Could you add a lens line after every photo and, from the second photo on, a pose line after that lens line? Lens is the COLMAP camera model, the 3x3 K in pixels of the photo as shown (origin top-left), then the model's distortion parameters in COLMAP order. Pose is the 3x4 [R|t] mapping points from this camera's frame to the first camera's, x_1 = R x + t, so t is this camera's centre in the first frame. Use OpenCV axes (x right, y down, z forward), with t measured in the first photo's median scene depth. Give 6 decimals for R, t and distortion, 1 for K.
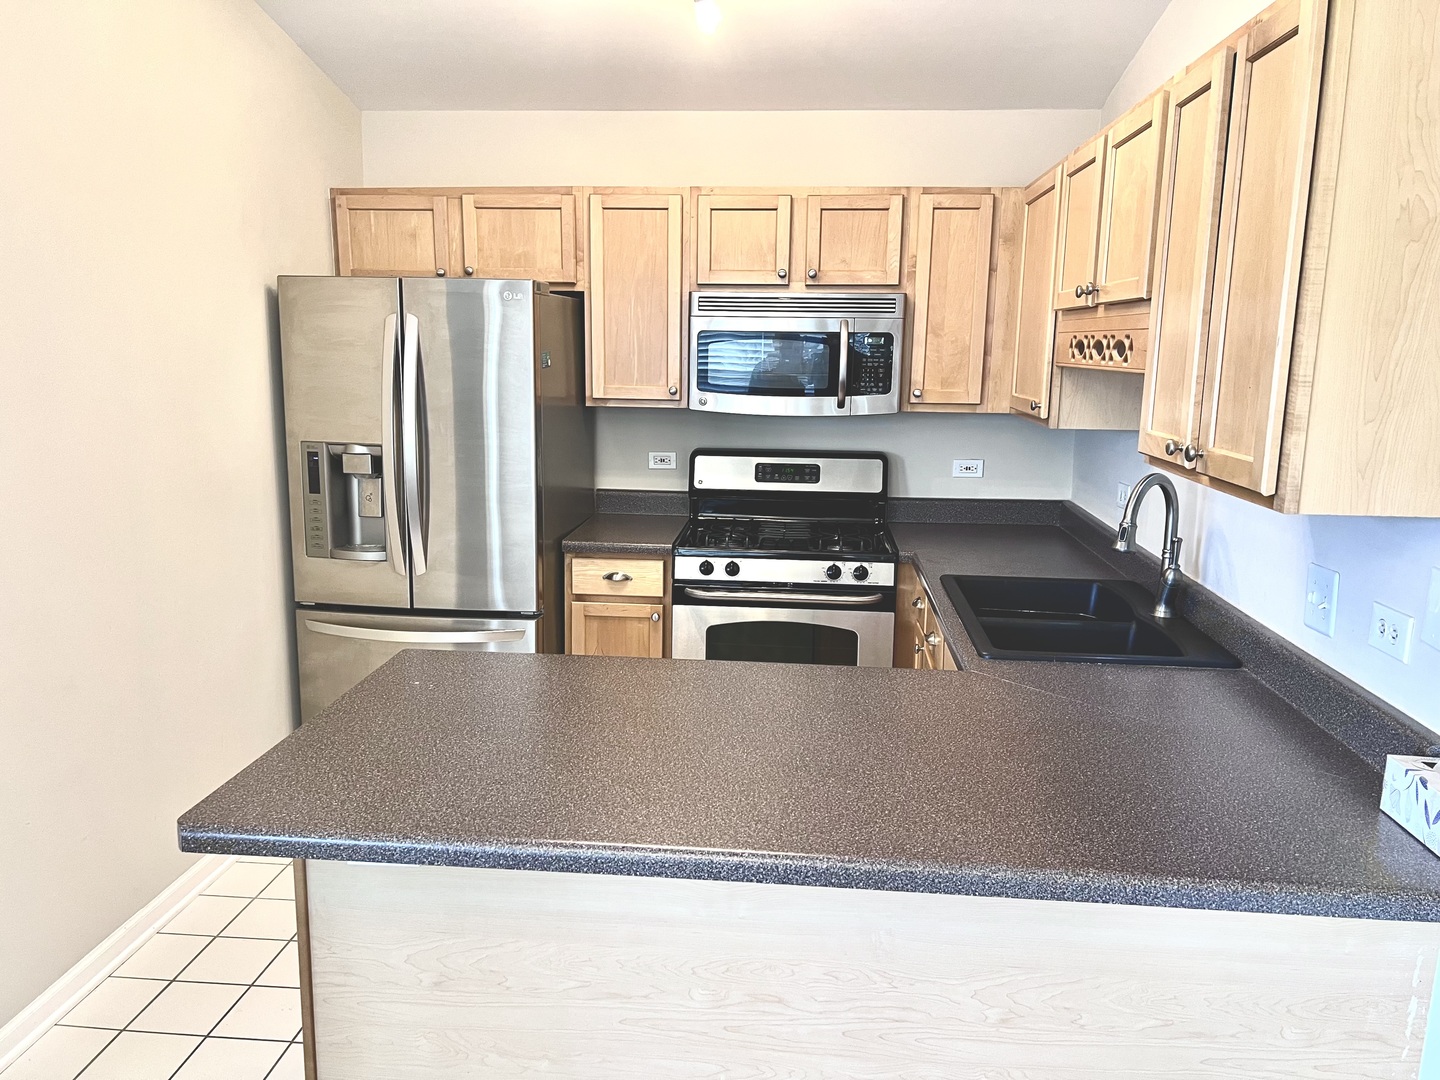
lens RADIAL K [[1099.6, 0, 706.5], [0, 1099.6, 543.4], [0, 0, 1]] dist [0.077843, -0.072995]
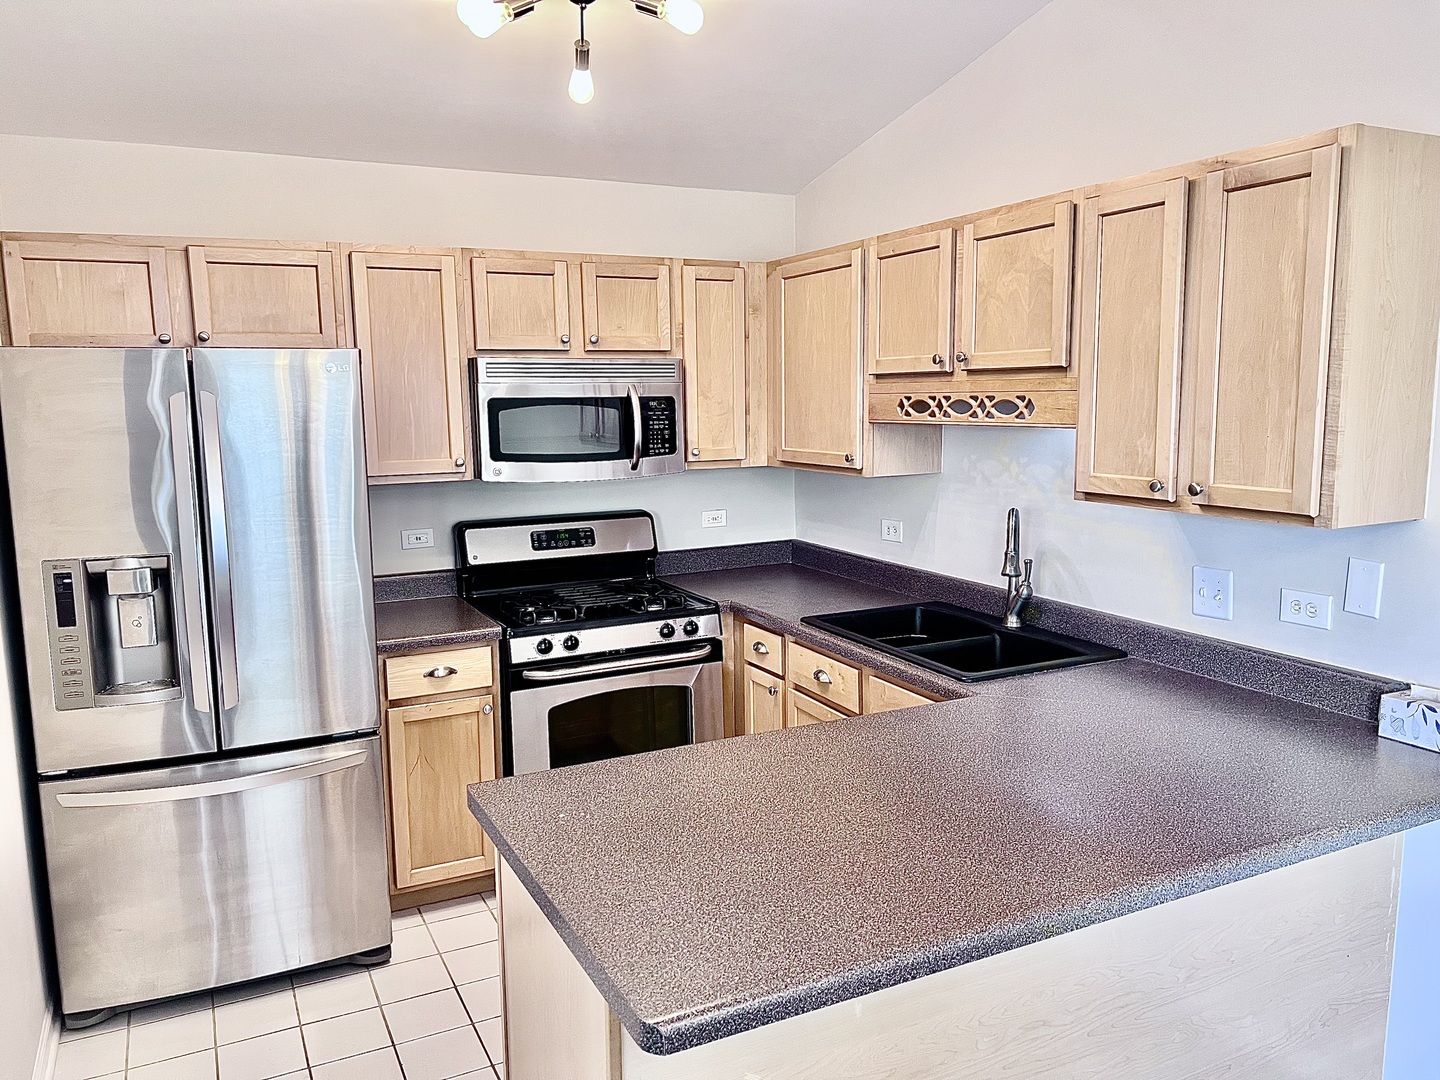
lens RADIAL K [[1099.6, 0, 727.7], [0, 1099.6, 540.9], [0, 0, 1]] dist [0.077843, -0.072995]
pose [[0.848211, -0.099468, 0.520235, -0.342430], [0.122871, 0.992366, -0.010595, -0.037636], [-0.515209, 0.072909, 0.853958, 0.097557]]
